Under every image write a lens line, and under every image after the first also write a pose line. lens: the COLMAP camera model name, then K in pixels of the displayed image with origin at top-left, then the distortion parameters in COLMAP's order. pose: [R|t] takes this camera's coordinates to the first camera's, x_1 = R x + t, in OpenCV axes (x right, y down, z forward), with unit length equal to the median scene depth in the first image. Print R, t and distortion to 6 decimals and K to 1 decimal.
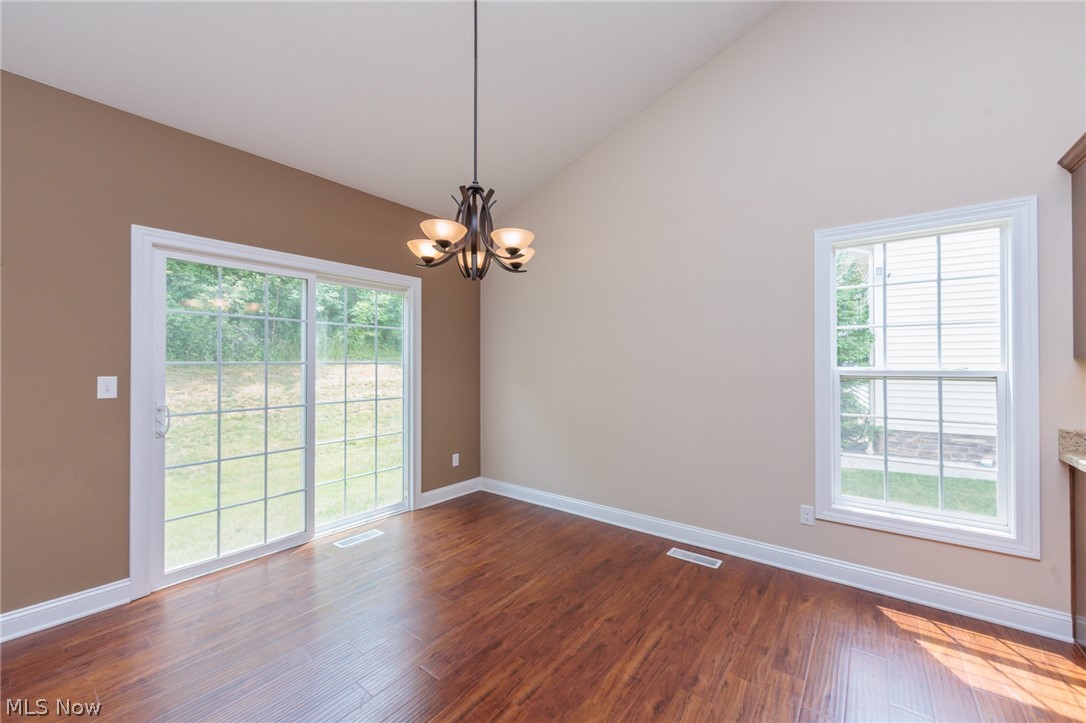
lens RADIAL K [[425.3, 0, 545.4], [0, 425.3, 360.9], [0, 0, 1]] dist [-0.002182, -0.000113]
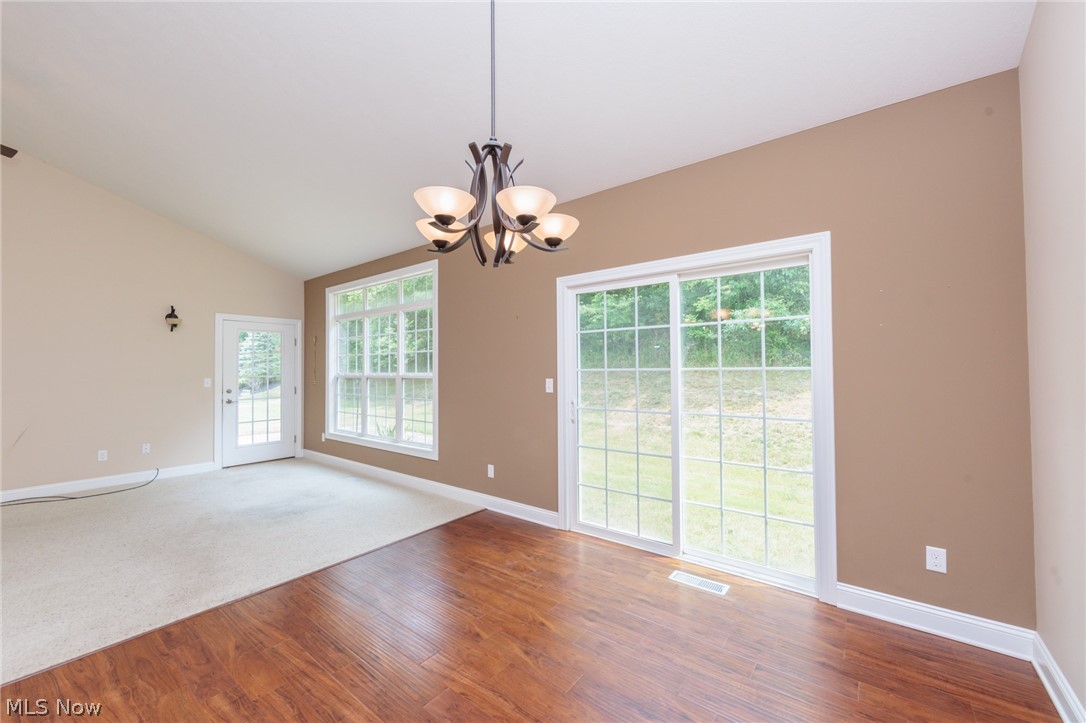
lens RADIAL K [[421.9, 0, 543.3], [0, 421.9, 366.3], [0, 0, 1]] dist [-0.002005, -0.000200]
pose [[-0.009464, -0.010122, -0.999904, 0.535726], [0.015185, 0.999832, -0.010265, 0.007745], [0.999840, -0.015281, -0.009309, 1.005426]]
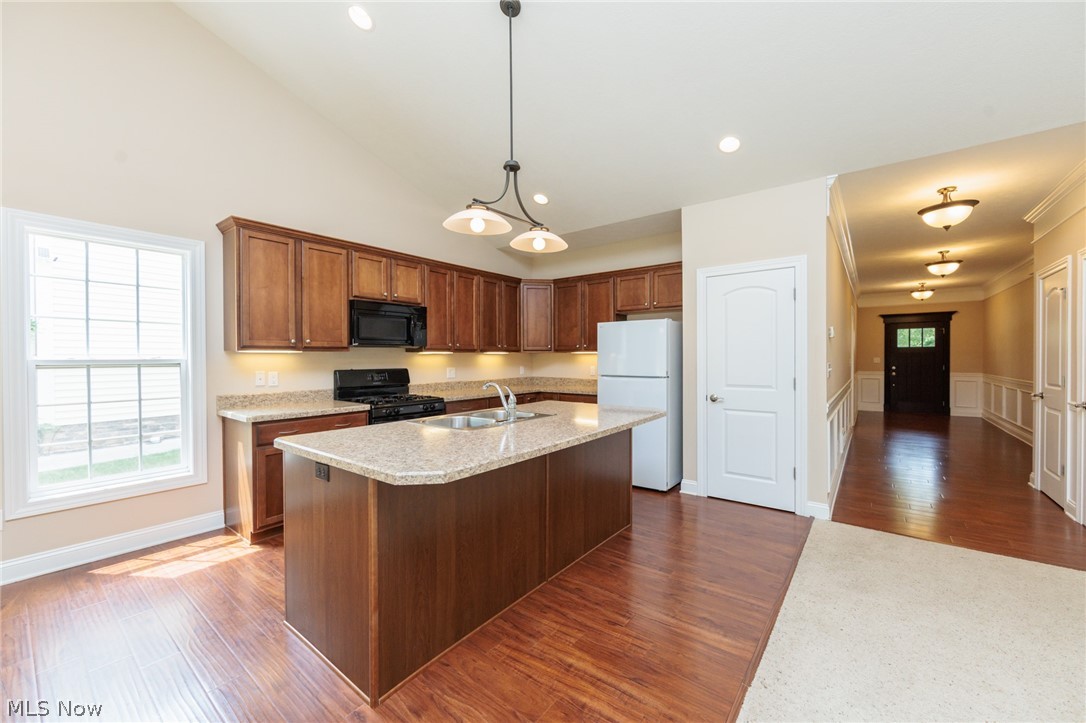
lens RADIAL K [[425.3, 0, 545.4], [0, 425.3, 360.9], [0, 0, 1]] dist [-0.002182, -0.000113]
pose [[0.002792, -0.011674, 0.999928, -0.313563], [-0.005944, 0.999914, 0.011691, 0.006641], [-0.999978, -0.005976, 0.002723, -0.193843]]
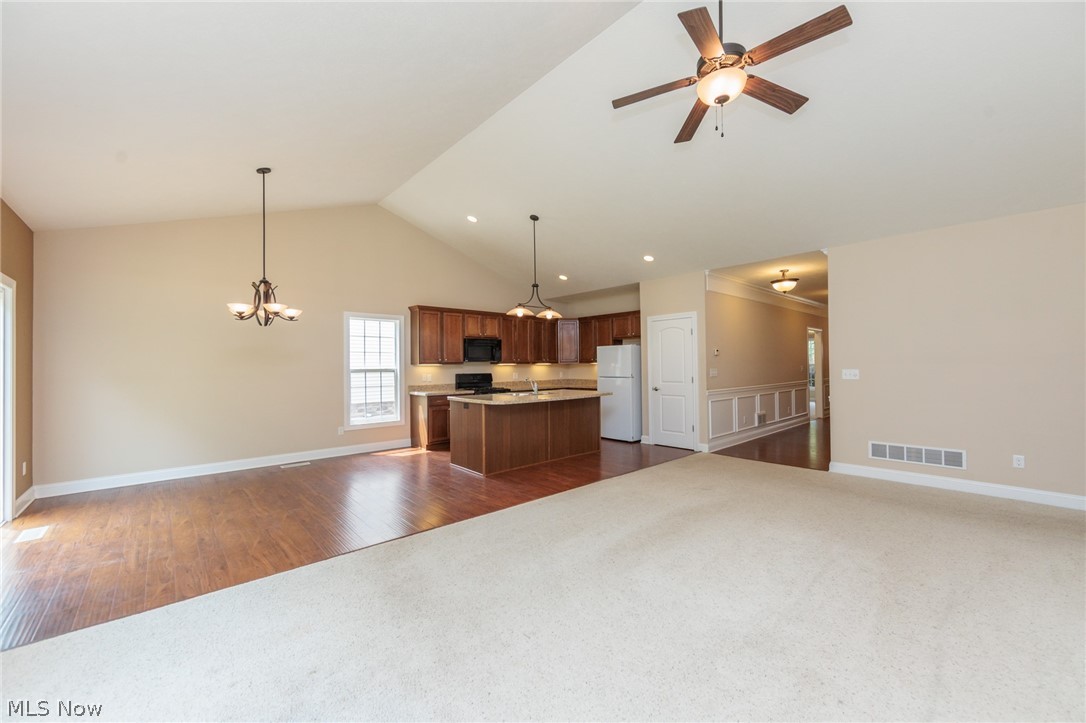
lens RADIAL K [[425.3, 0, 545.4], [0, 425.3, 360.9], [0, 0, 1]] dist [-0.002182, -0.000113]
pose [[0.179789, 0.006465, 0.983684, -1.762050], [0.000938, 0.999977, -0.006743, -0.010129], [-0.983705, 0.002135, 0.179778, -0.633681]]
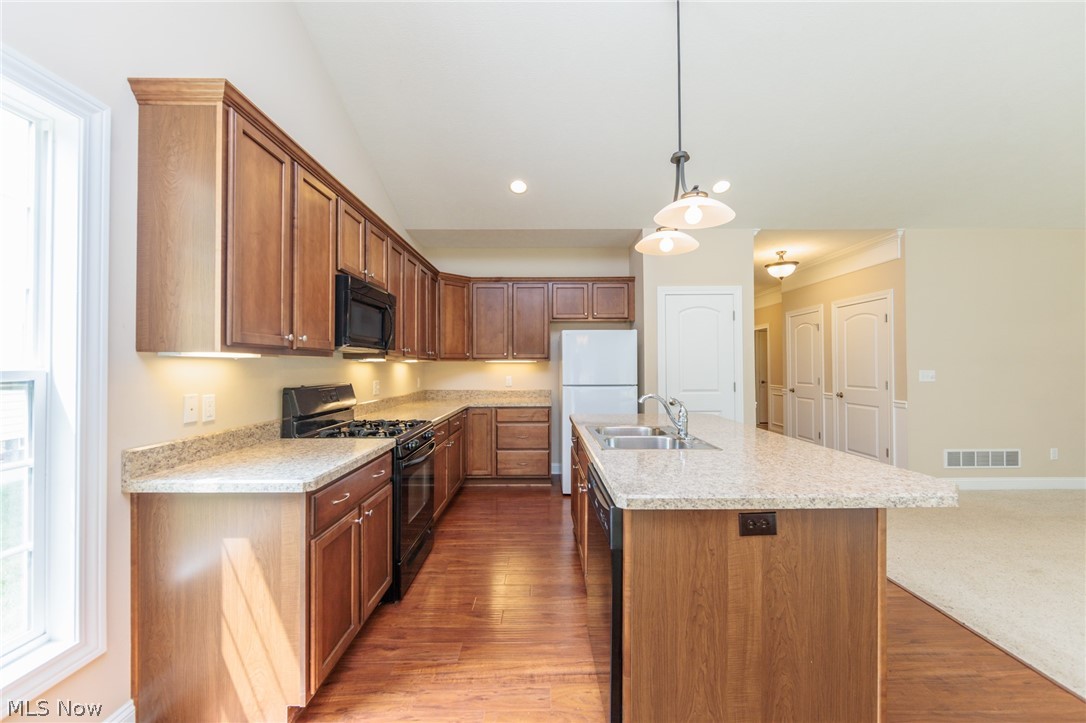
lens RADIAL K [[436.5, 0, 547.6], [0, 436.5, 362.0], [0, 0, 1]] dist [-0.003086, -0.000176]
pose [[-0.612341, 0.006700, 0.790565, 0.178365], [-0.005204, 0.999908, -0.012504, 0.016063], [-0.790576, -0.011771, -0.612250, 0.793134]]
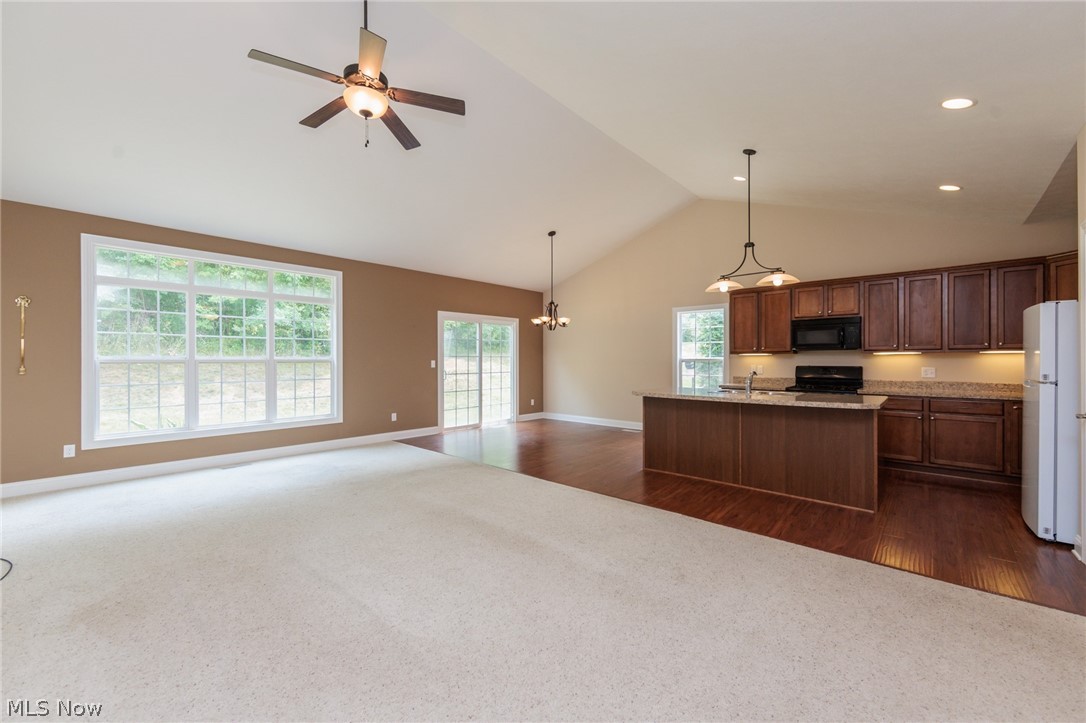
lens RADIAL K [[425.3, 0, 545.4], [0, 425.3, 360.9], [0, 0, 1]] dist [-0.002182, -0.000113]
pose [[0.996756, -0.000348, -0.080481, 0.044845], [0.001222, 0.999941, 0.010805, 0.007169], [0.080472, -0.010868, 0.996698, -2.085426]]
